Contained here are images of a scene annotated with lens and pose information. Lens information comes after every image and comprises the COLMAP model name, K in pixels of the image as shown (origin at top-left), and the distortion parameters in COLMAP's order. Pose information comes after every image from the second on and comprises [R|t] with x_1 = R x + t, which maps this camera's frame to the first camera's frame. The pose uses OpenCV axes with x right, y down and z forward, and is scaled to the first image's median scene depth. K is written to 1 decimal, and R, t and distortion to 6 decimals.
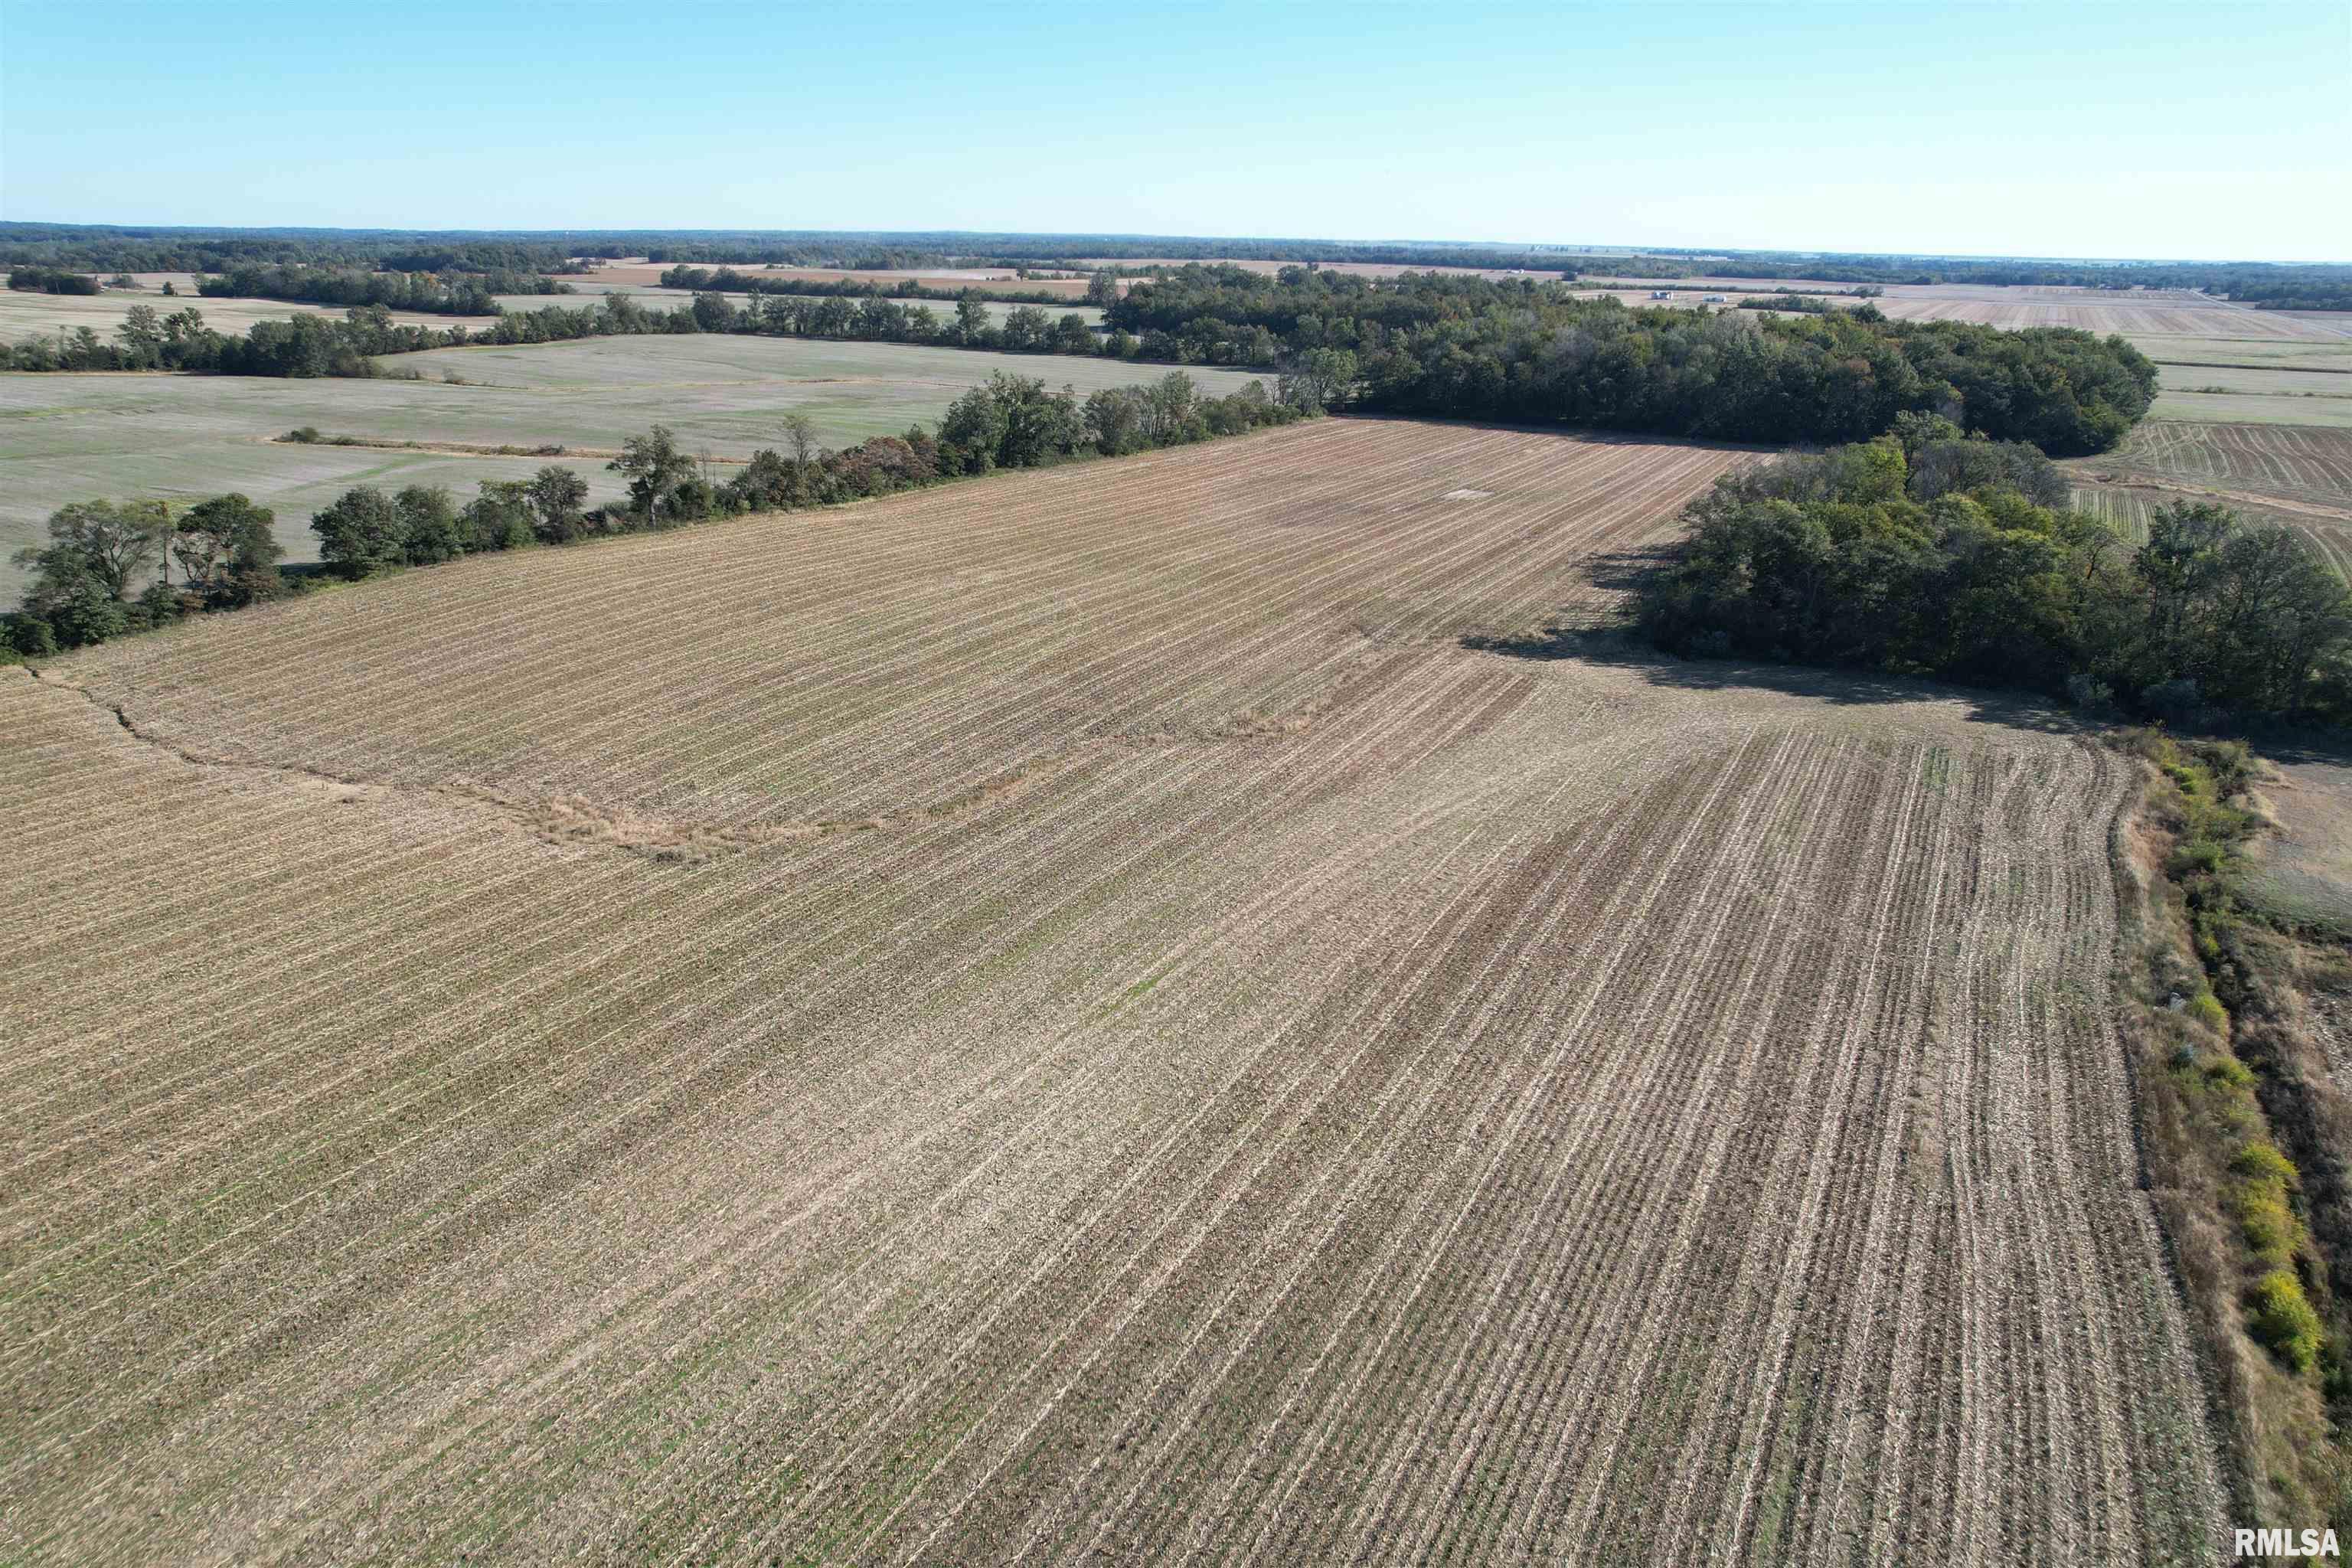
lens RADIAL K [[1501.0, 0, 1185.1], [0, 1501.0, 787.4], [0, 0, 1]] dist [-0.076594, 0.071181]
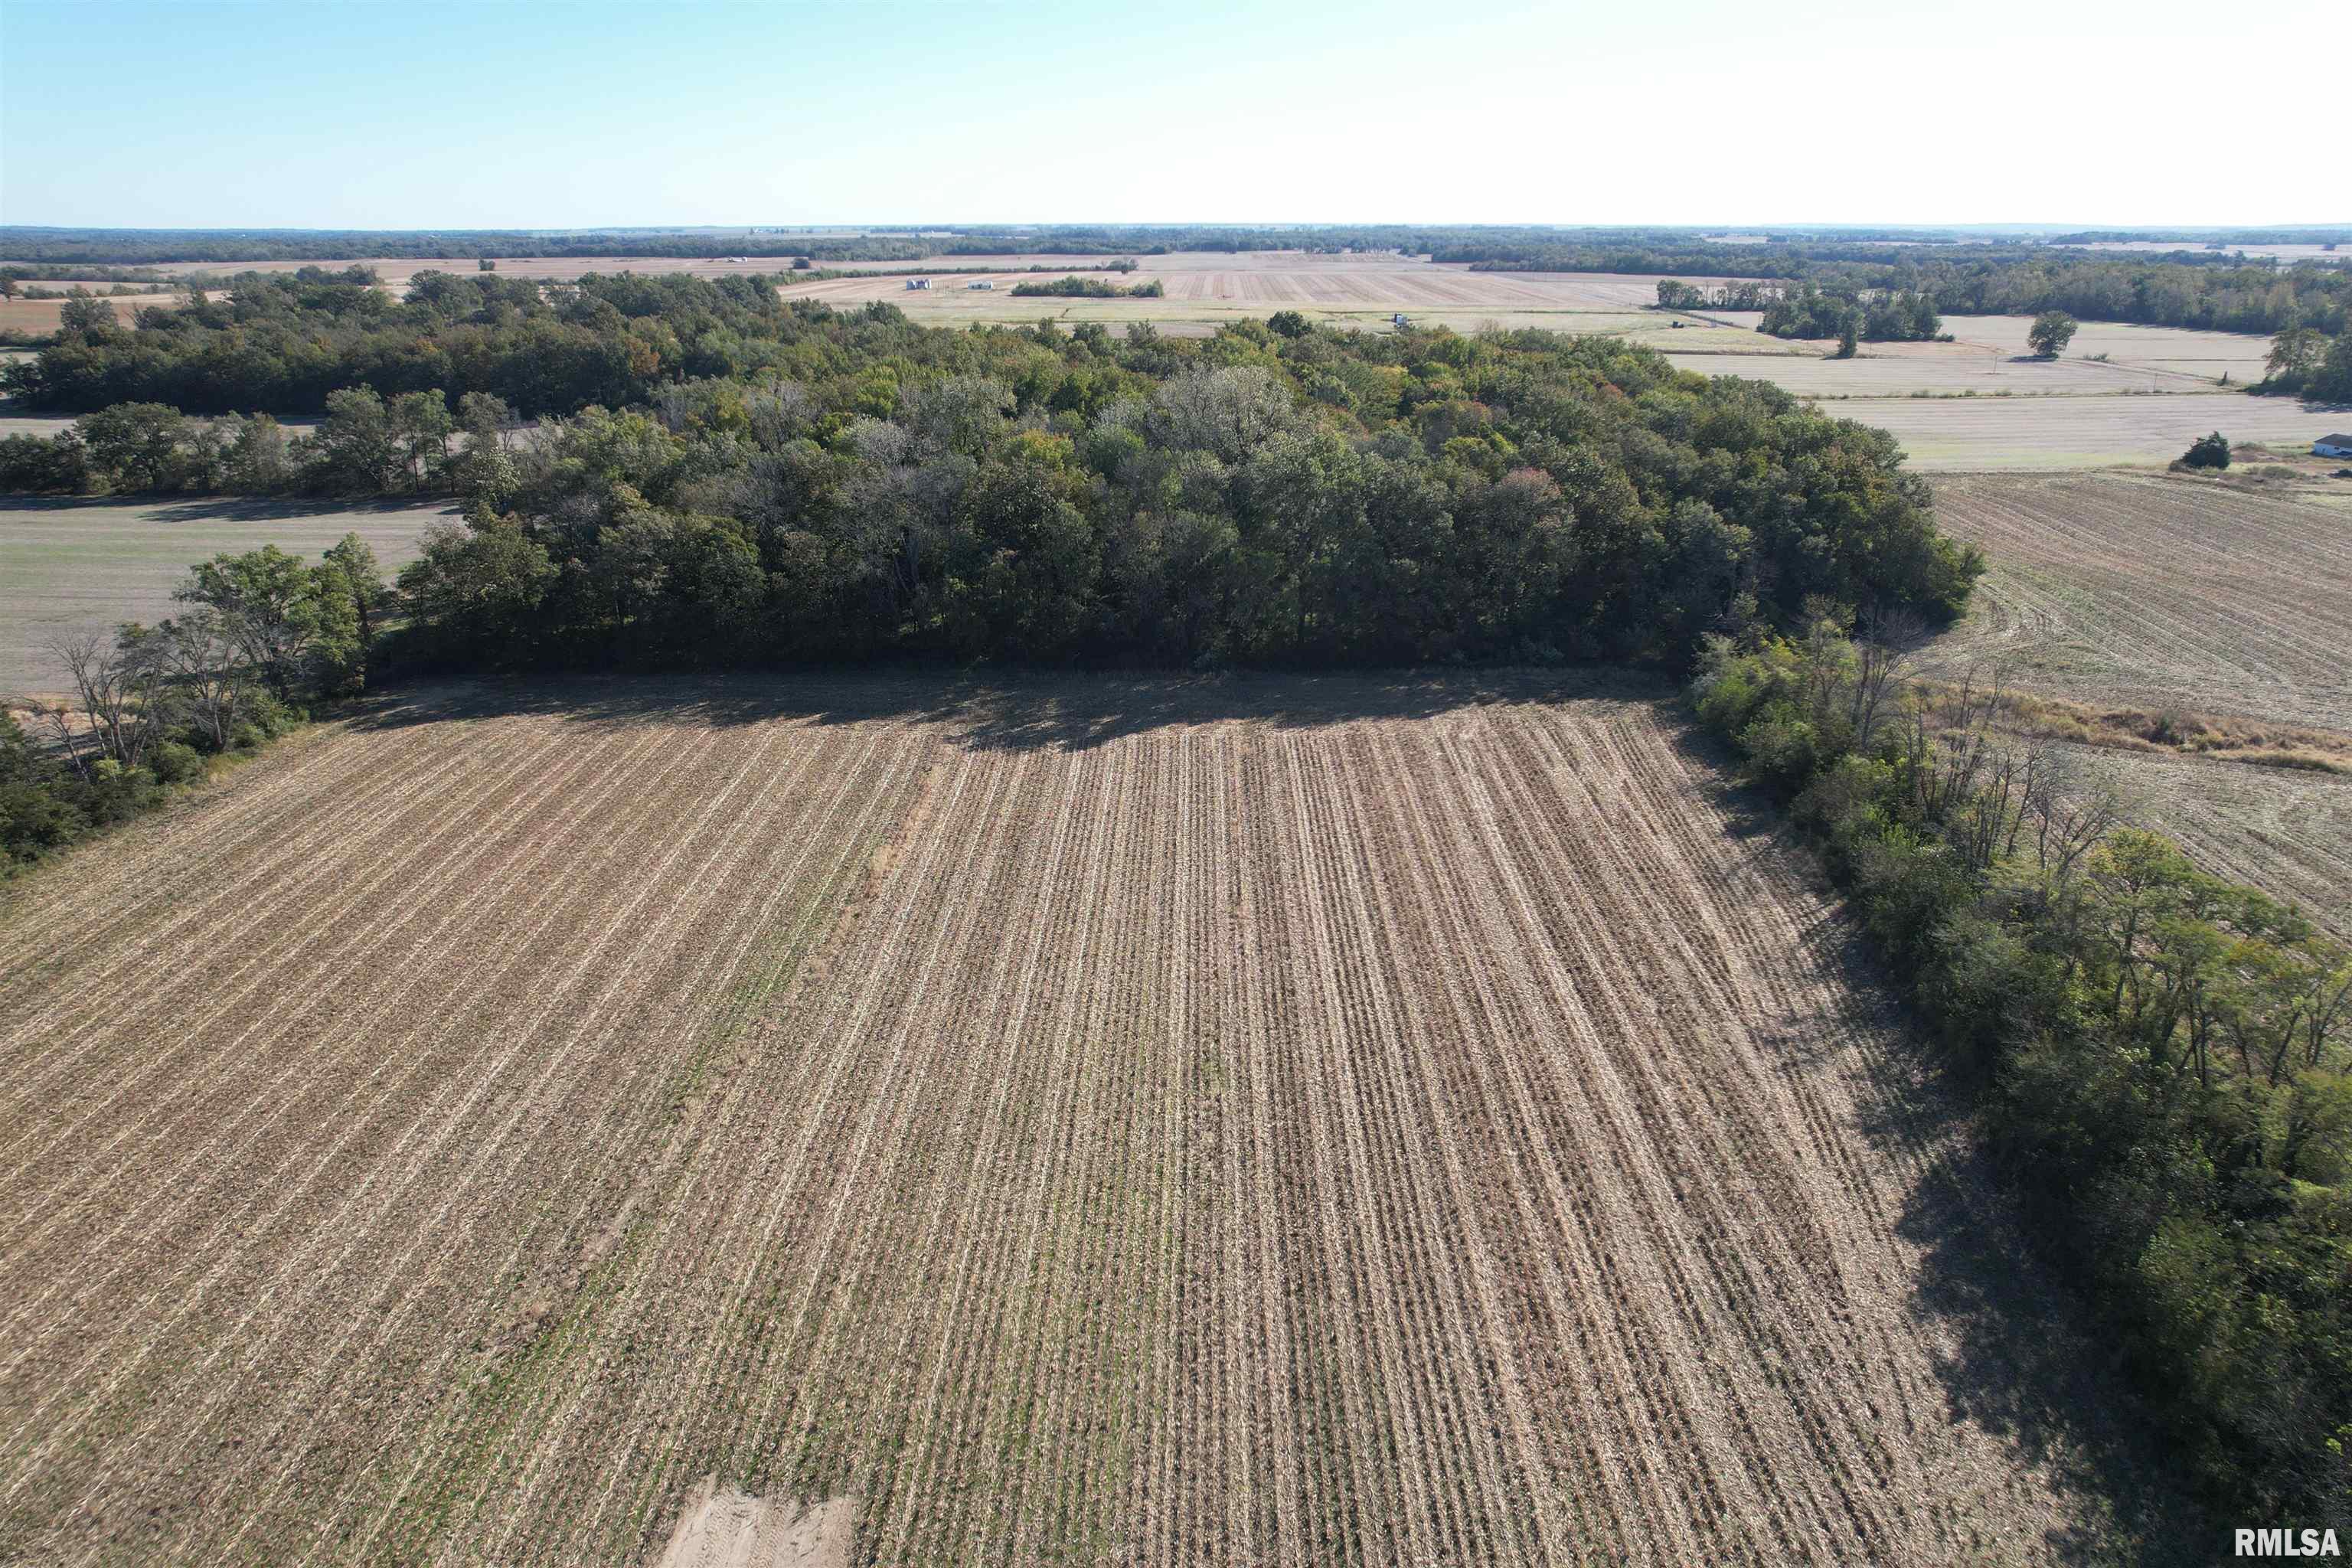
lens RADIAL K [[1501.0, 0, 1185.1], [0, 1501.0, 787.4], [0, 0, 1]] dist [-0.076594, 0.071181]
pose [[0.884843, -0.182086, 0.428832, 0.312007], [0.177036, 0.982828, 0.052026, -0.517850], [-0.430942, 0.029884, 0.901885, 1.381125]]
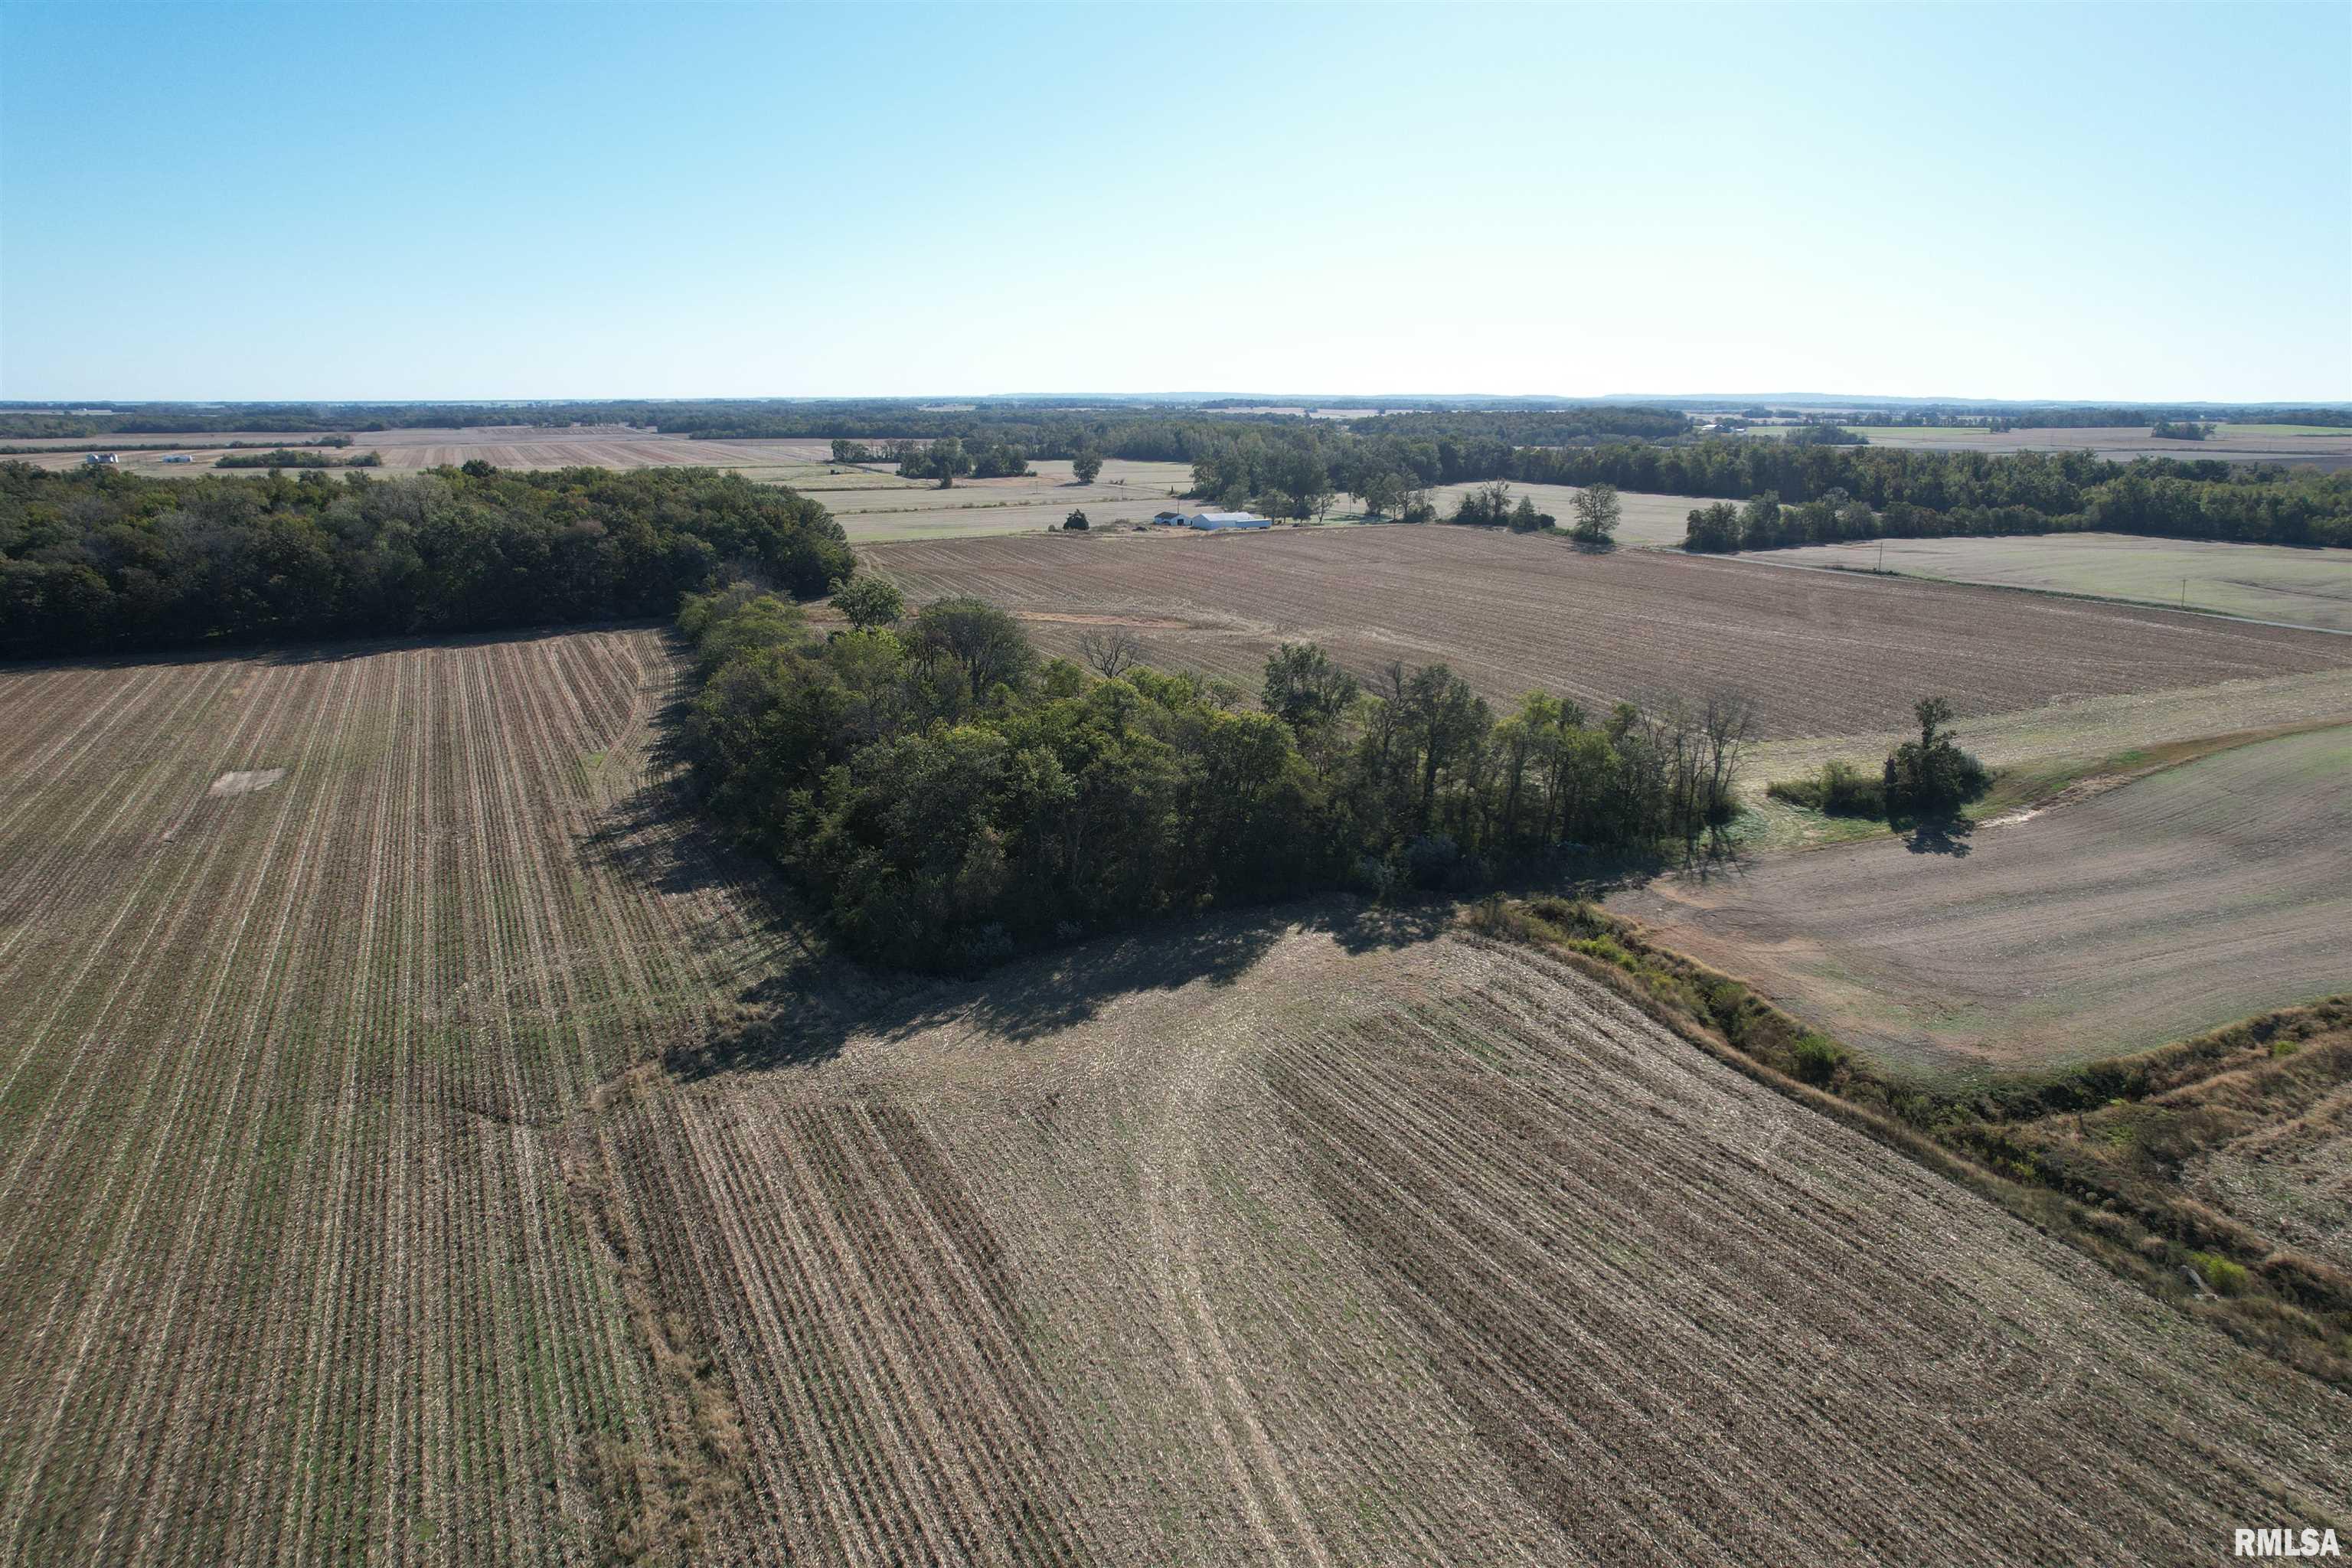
lens RADIAL K [[1501.0, 0, 1185.1], [0, 1501.0, 787.4], [0, 0, 1]] dist [-0.076594, 0.071181]
pose [[0.576180, -0.221912, 0.786621, -0.141587], [0.291444, 0.954952, 0.055924, -0.188484], [-0.763595, 0.197034, 0.614899, 0.495486]]
